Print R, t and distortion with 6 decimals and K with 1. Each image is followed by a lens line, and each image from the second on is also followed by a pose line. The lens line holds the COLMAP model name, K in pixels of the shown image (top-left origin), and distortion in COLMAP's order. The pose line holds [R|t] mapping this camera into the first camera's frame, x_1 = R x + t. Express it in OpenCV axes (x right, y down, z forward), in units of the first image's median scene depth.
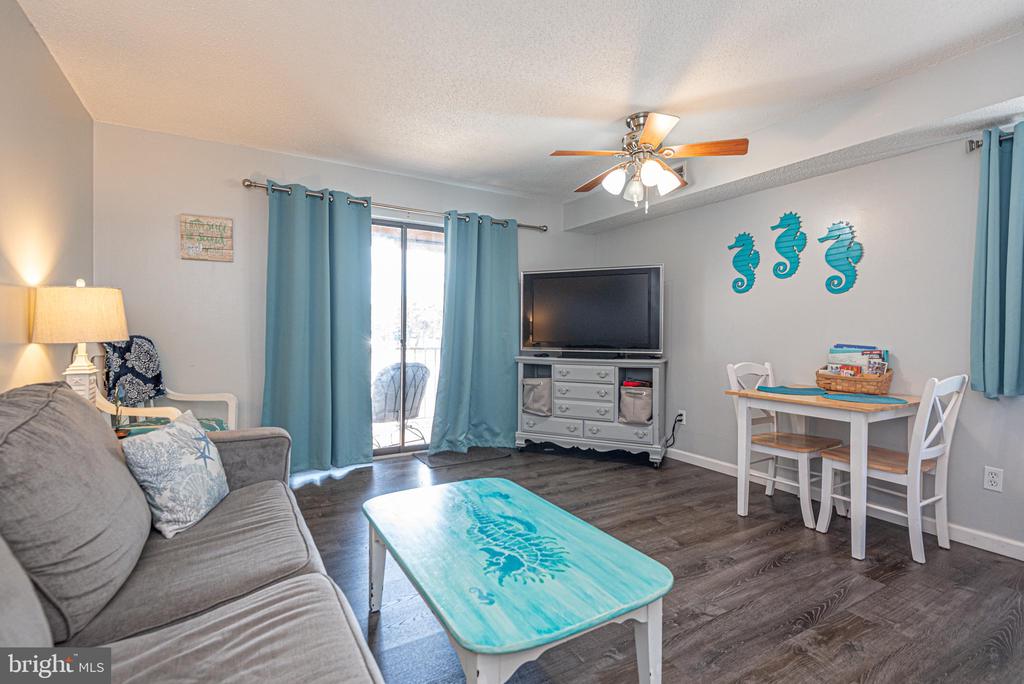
lens RADIAL K [[490.2, 0, 503.7], [0, 490.2, 339.2], [0, 0, 1]] dist [0.043485, -0.026242]
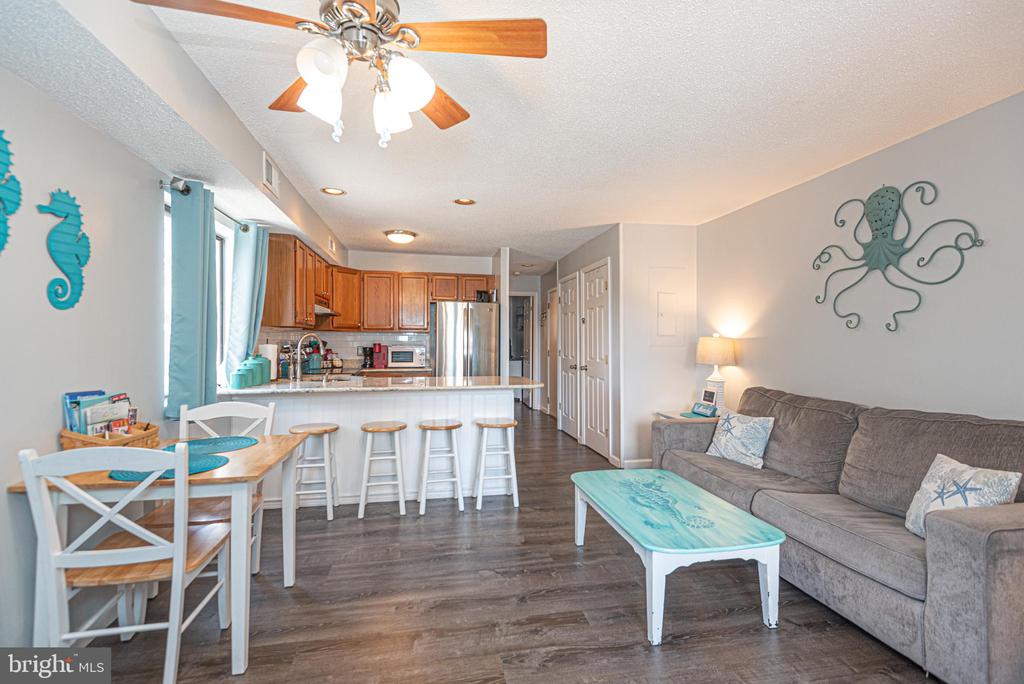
lens RADIAL K [[451.7, 0, 514.3], [0, 451.7, 337.0], [0, 0, 1]] dist [0.029813, -0.016383]
pose [[-0.948196, -0.009015, 0.317558, -0.021398], [-0.006859, 0.999945, 0.007906, -0.066399], [-0.317612, 0.005319, -0.948206, 1.350069]]
